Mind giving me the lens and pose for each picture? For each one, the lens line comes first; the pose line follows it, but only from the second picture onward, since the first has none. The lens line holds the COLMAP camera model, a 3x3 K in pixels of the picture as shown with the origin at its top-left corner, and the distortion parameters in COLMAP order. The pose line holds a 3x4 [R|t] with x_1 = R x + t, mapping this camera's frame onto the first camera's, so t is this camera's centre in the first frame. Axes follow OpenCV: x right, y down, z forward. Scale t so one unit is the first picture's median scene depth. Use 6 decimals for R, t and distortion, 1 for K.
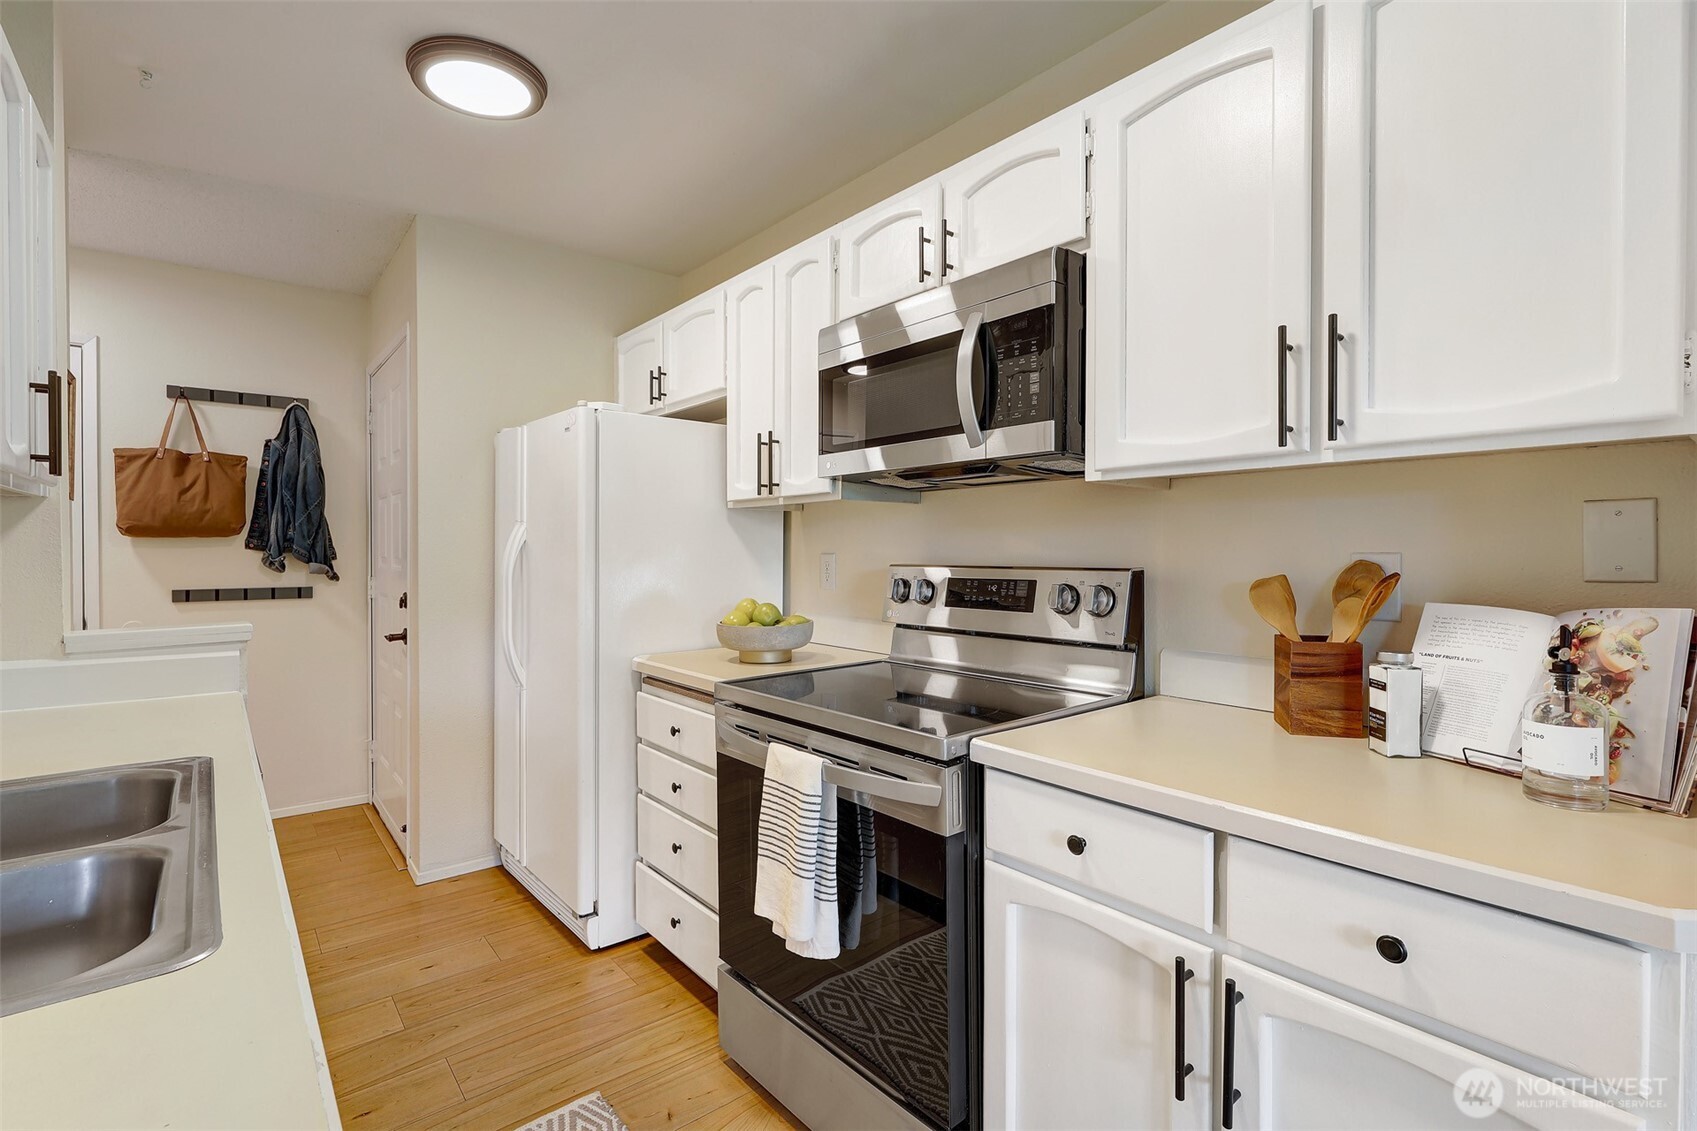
lens RADIAL K [[776.7, 0, 837.6], [0, 776.7, 560.3], [0, 0, 1]] dist [0.000745, 0.000007]
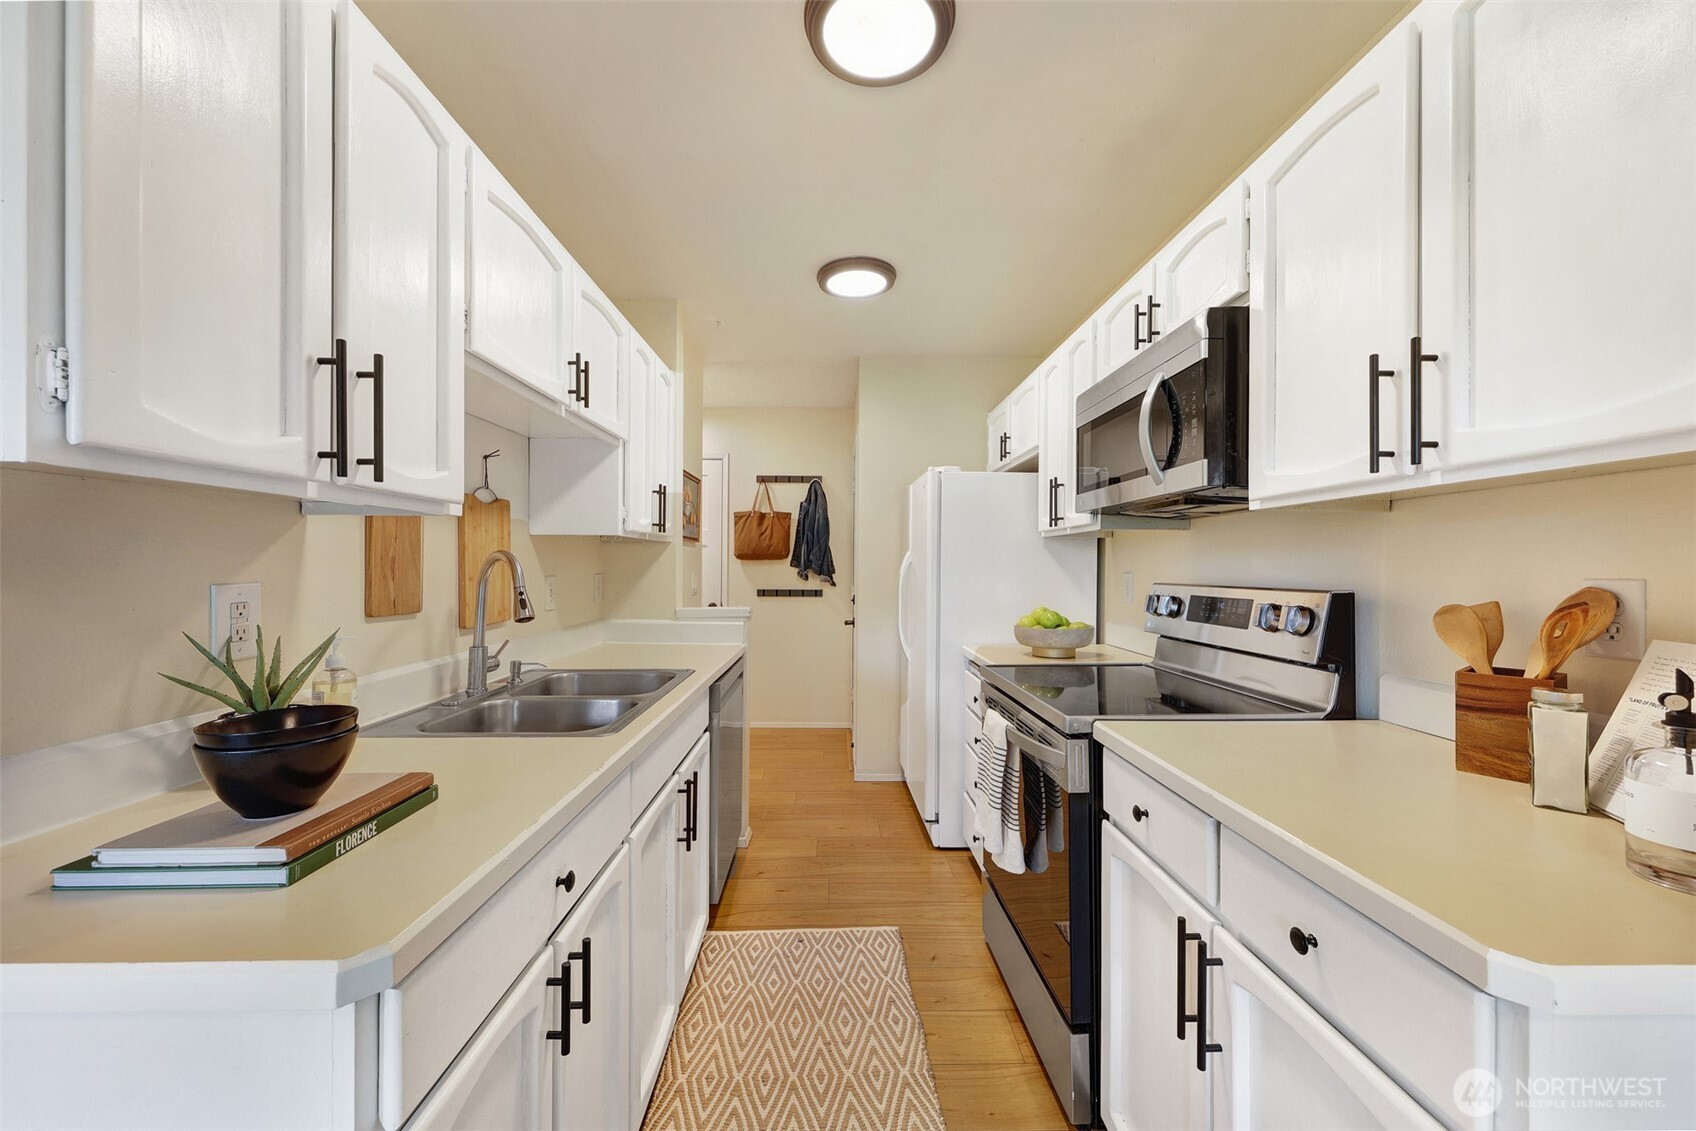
lens RADIAL K [[633.0, 0, 852.9], [0, 633.0, 563.6], [0, 0, 1]] dist [-0.001294, -0.000388]
pose [[0.794730, 0.001445, -0.606961, 0.306345], [-0.013440, 0.999794, -0.015218, -0.002996], [0.606814, 0.020252, 0.794586, -0.038729]]
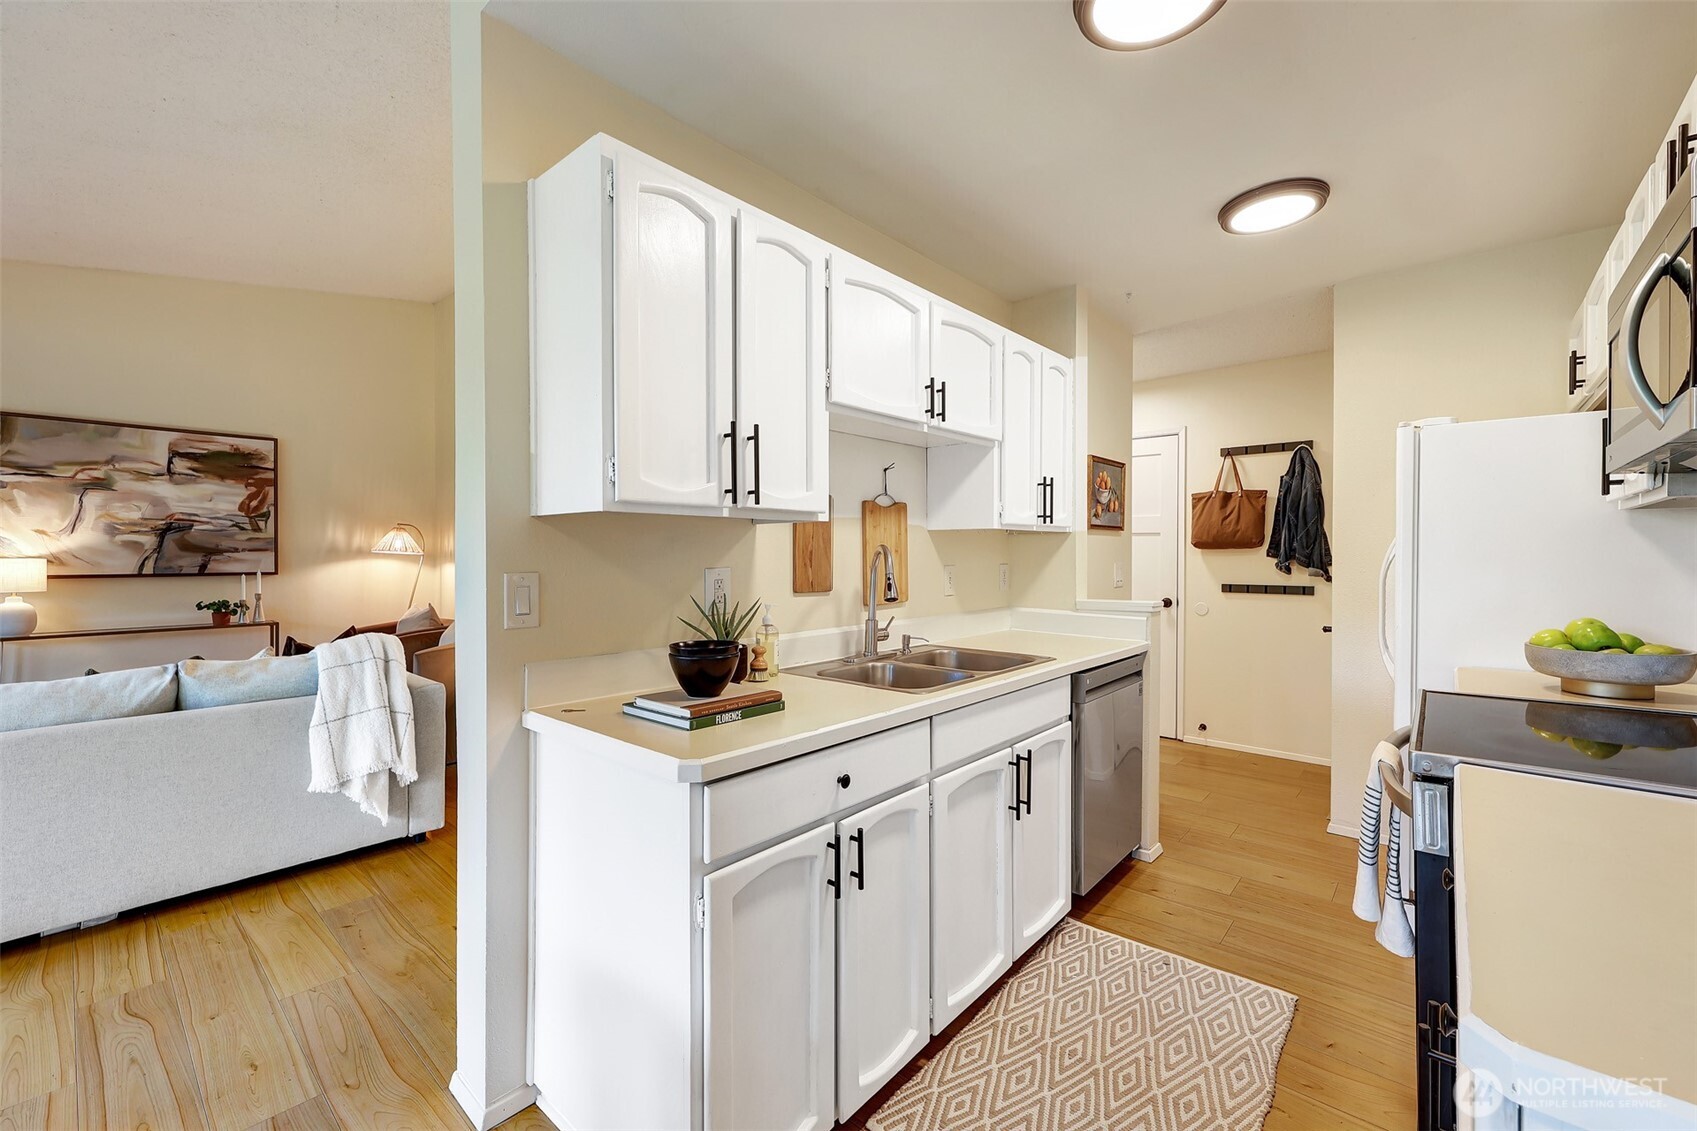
lens RADIAL K [[709.2, 0, 845.6], [0, 709.2, 557.5], [0, 0, 1]] dist [-0.003149, -0.000133]
pose [[0.166553, 0.004120, -0.986024, 0.566650], [-0.014783, 0.999889, 0.001681, -0.006441], [0.985922, 0.014297, 0.166596, 0.076974]]
